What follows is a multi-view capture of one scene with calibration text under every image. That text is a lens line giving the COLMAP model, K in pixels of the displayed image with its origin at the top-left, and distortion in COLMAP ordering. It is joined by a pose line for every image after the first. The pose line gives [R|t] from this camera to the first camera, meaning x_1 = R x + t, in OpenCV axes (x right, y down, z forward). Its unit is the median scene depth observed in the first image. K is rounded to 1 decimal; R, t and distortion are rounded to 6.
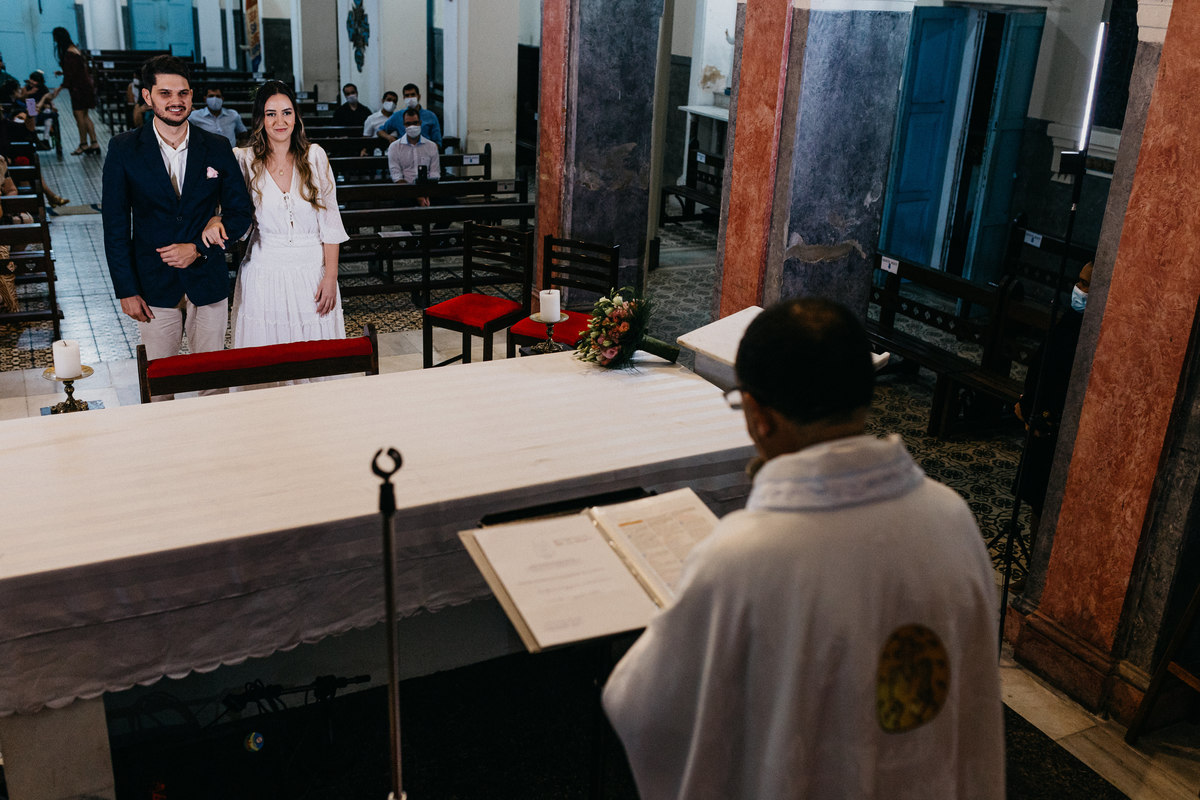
lens RADIAL K [[1138.8, 0, 600.0], [0, 1138.8, 400.0], [0, 0, 1]] dist [0.001859, -0.008846]
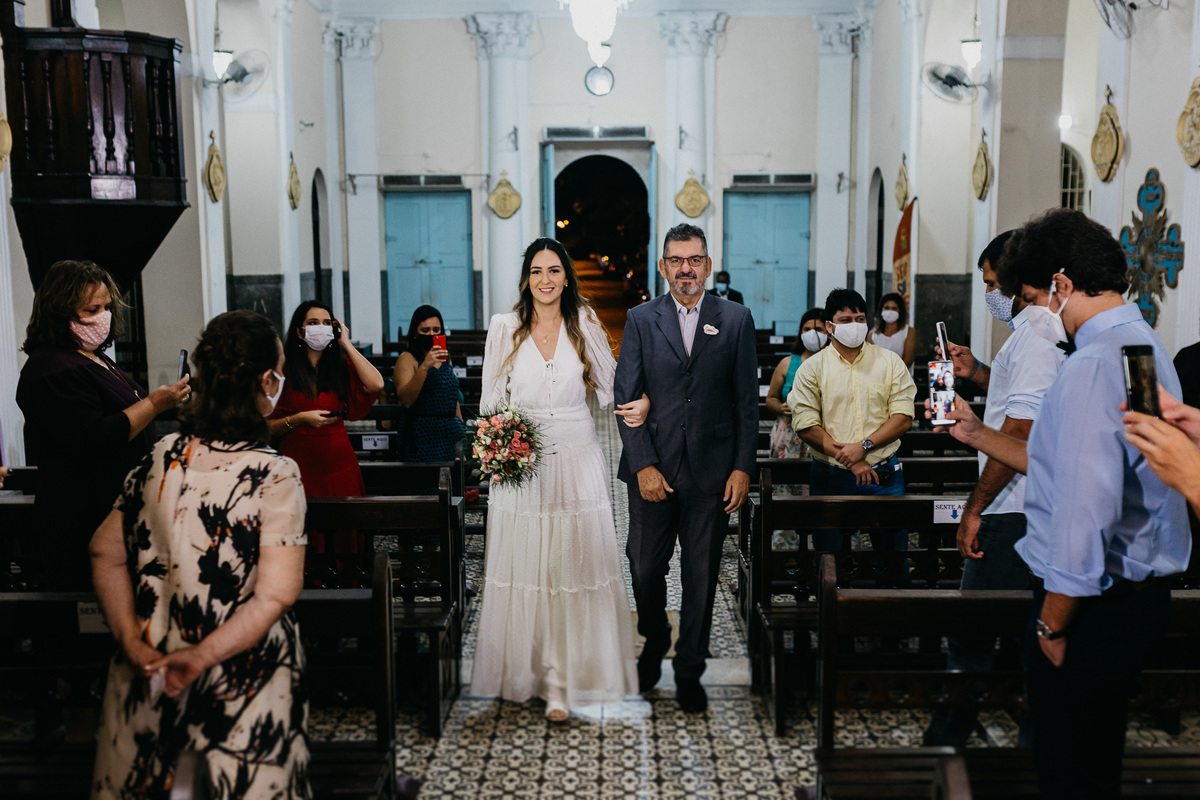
lens RADIAL K [[1301.9, 0, 597.8], [0, 1301.9, 428.7], [0, 0, 1]] dist [-0.006256, 0.019133]
pose [[0.889250, 0.009754, -0.457317, -0.513730], [-0.116187, 0.971799, -0.205199, -0.344975], [0.442419, 0.235607, 0.865306, 1.322179]]
